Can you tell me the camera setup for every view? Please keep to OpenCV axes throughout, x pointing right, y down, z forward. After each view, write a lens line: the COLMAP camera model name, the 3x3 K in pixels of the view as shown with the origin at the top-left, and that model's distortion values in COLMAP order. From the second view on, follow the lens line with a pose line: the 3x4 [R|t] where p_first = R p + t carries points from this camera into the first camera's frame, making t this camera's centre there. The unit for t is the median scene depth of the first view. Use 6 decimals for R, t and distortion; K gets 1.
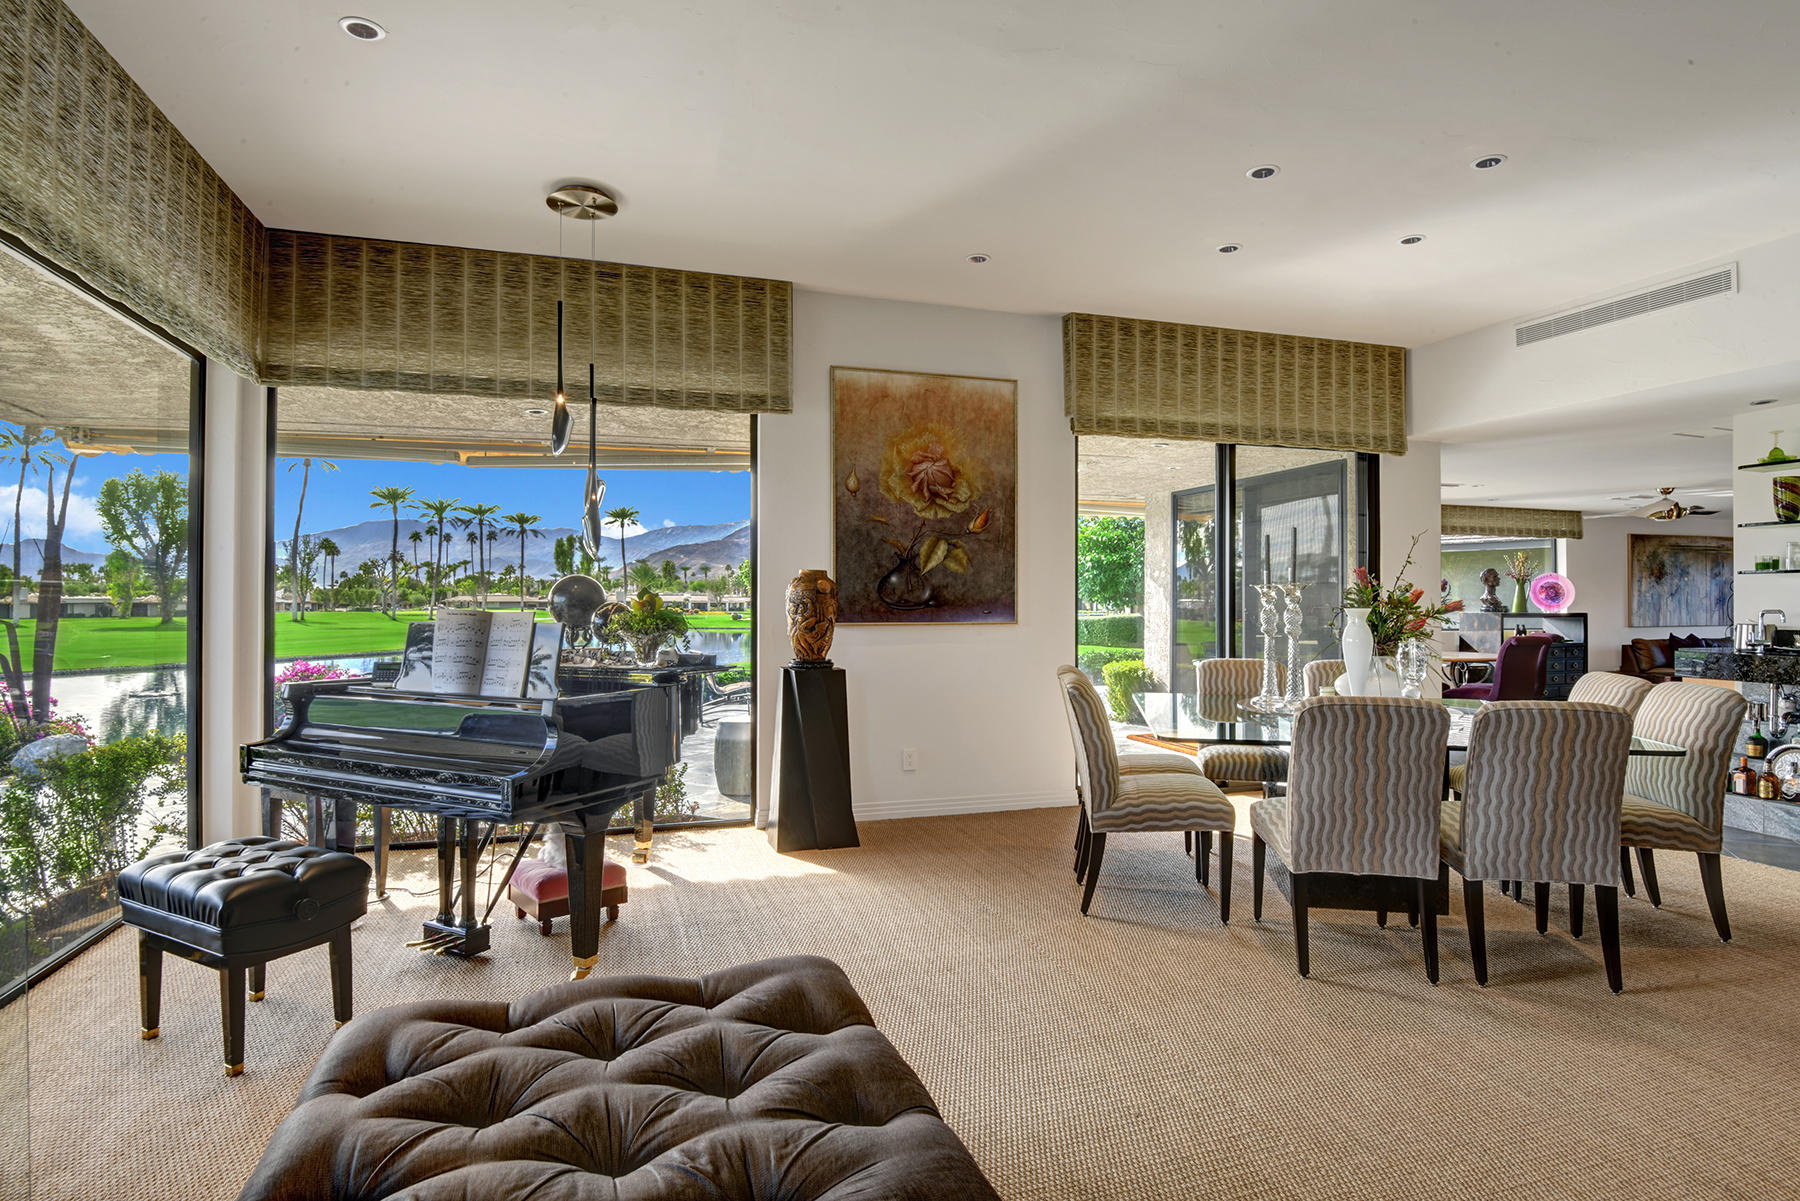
lens RADIAL K [[932.0, 0, 889.7], [0, 932.0, 617.1], [0, 0, 1]] dist [-0.005206, -0.017377]
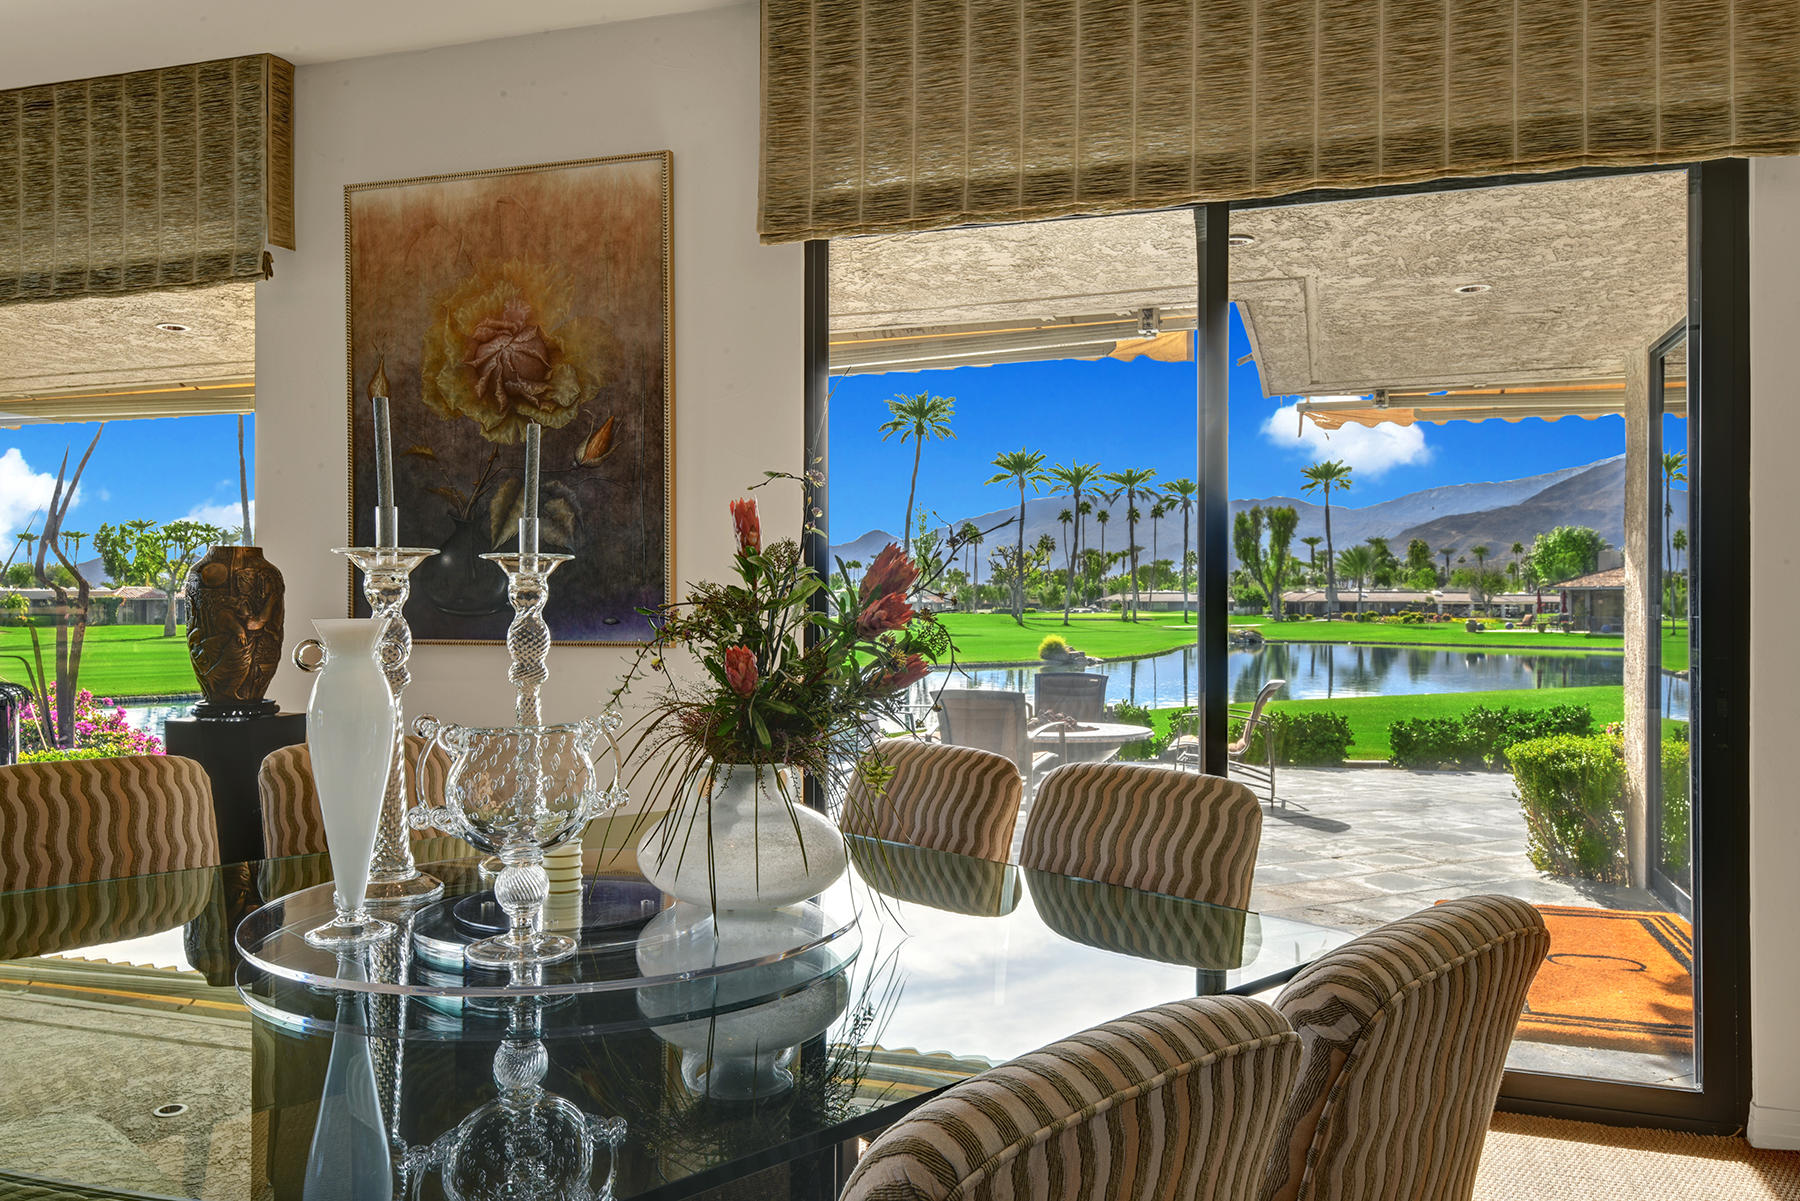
lens RADIAL K [[1344.8, 0, 902.1], [0, 1344.8, 614.1], [0, 0, 1]] dist [0.023679, -0.015910]
pose [[0.815699, 0.006636, -0.578439, 0.670897], [-0.011041, 0.999931, -0.004097, -0.008712], [0.578372, 0.009729, 0.815715, 0.509253]]
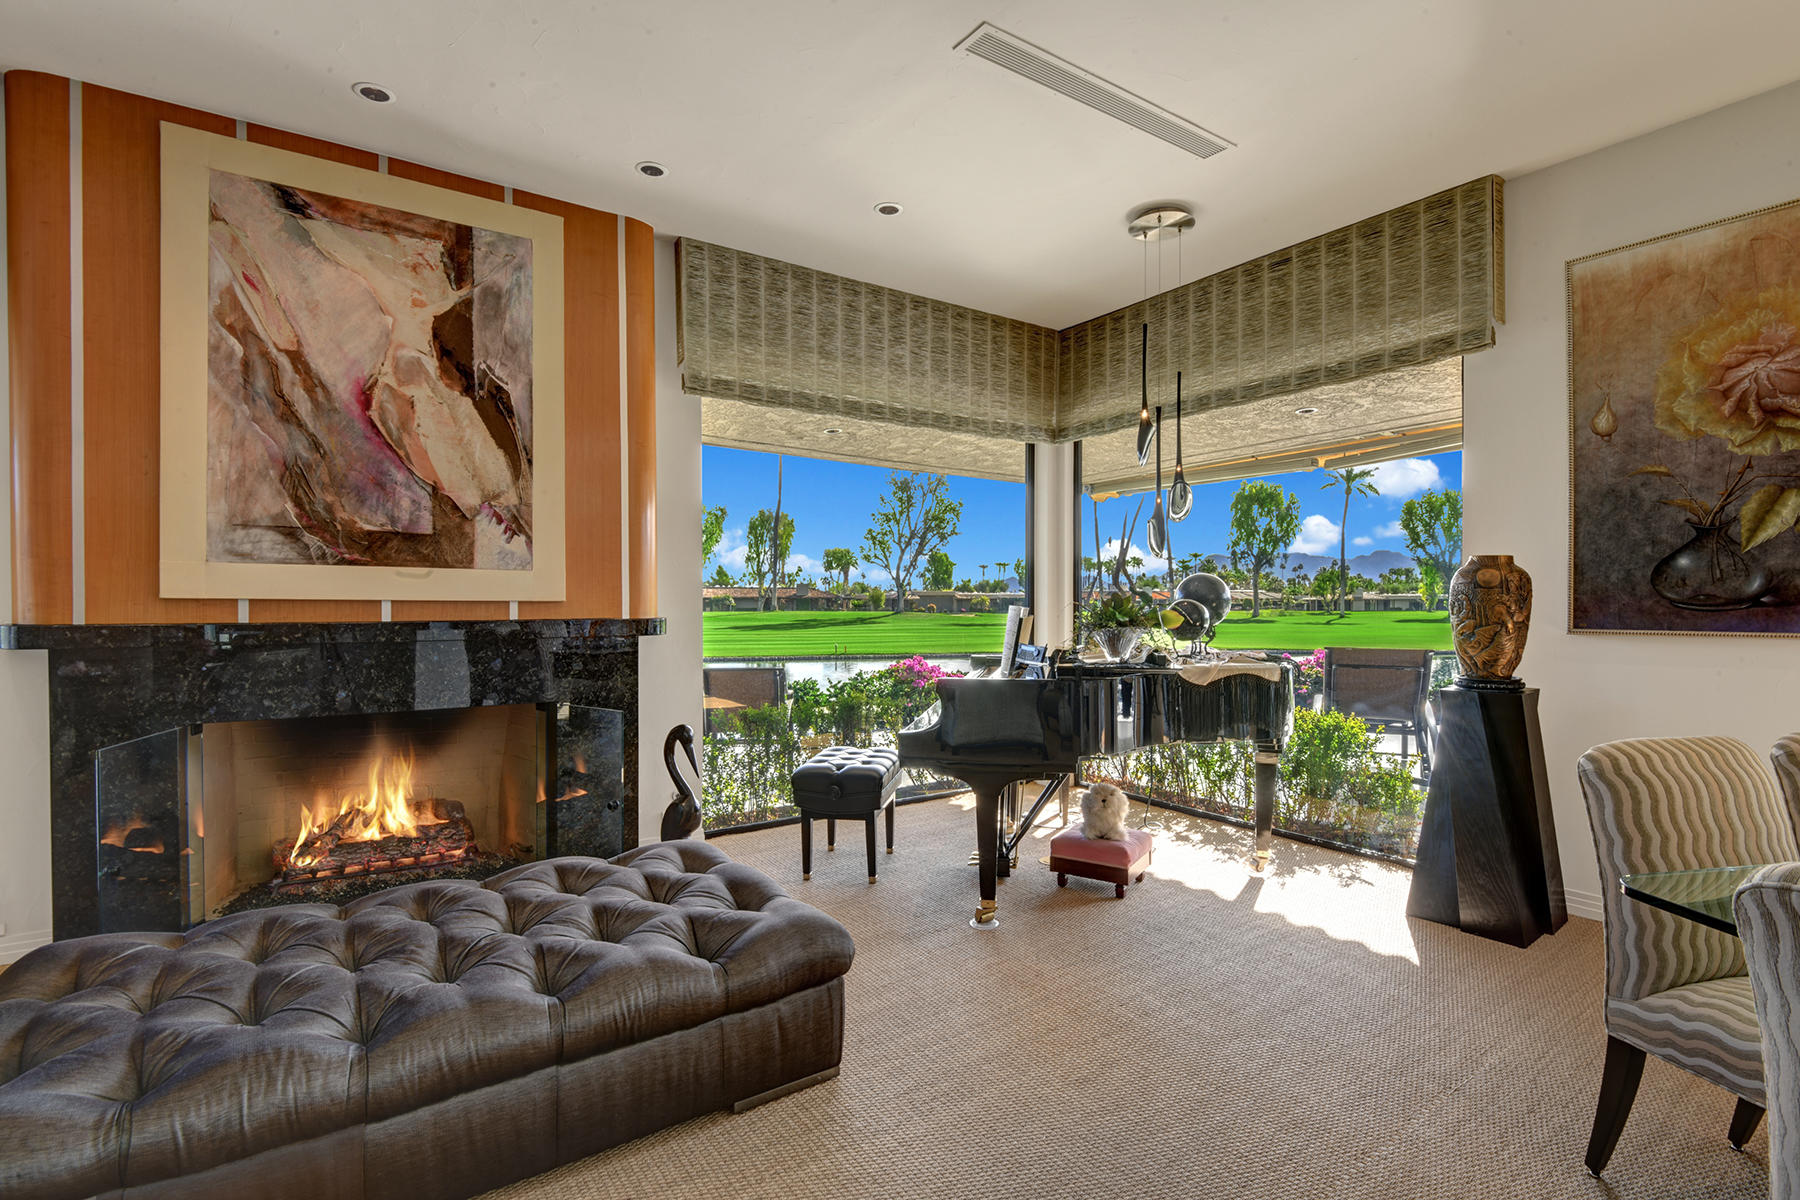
lens RADIAL K [[828.7, 0, 909.5], [0, 828.7, 612.0], [0, 0, 1]] dist [-0.013024, -0.009975]
pose [[0.291972, 0.013667, -0.956329, 0.371970], [-0.013409, 0.999858, 0.010196, -0.005346], [0.956333, 0.009847, 0.292114, 0.340342]]
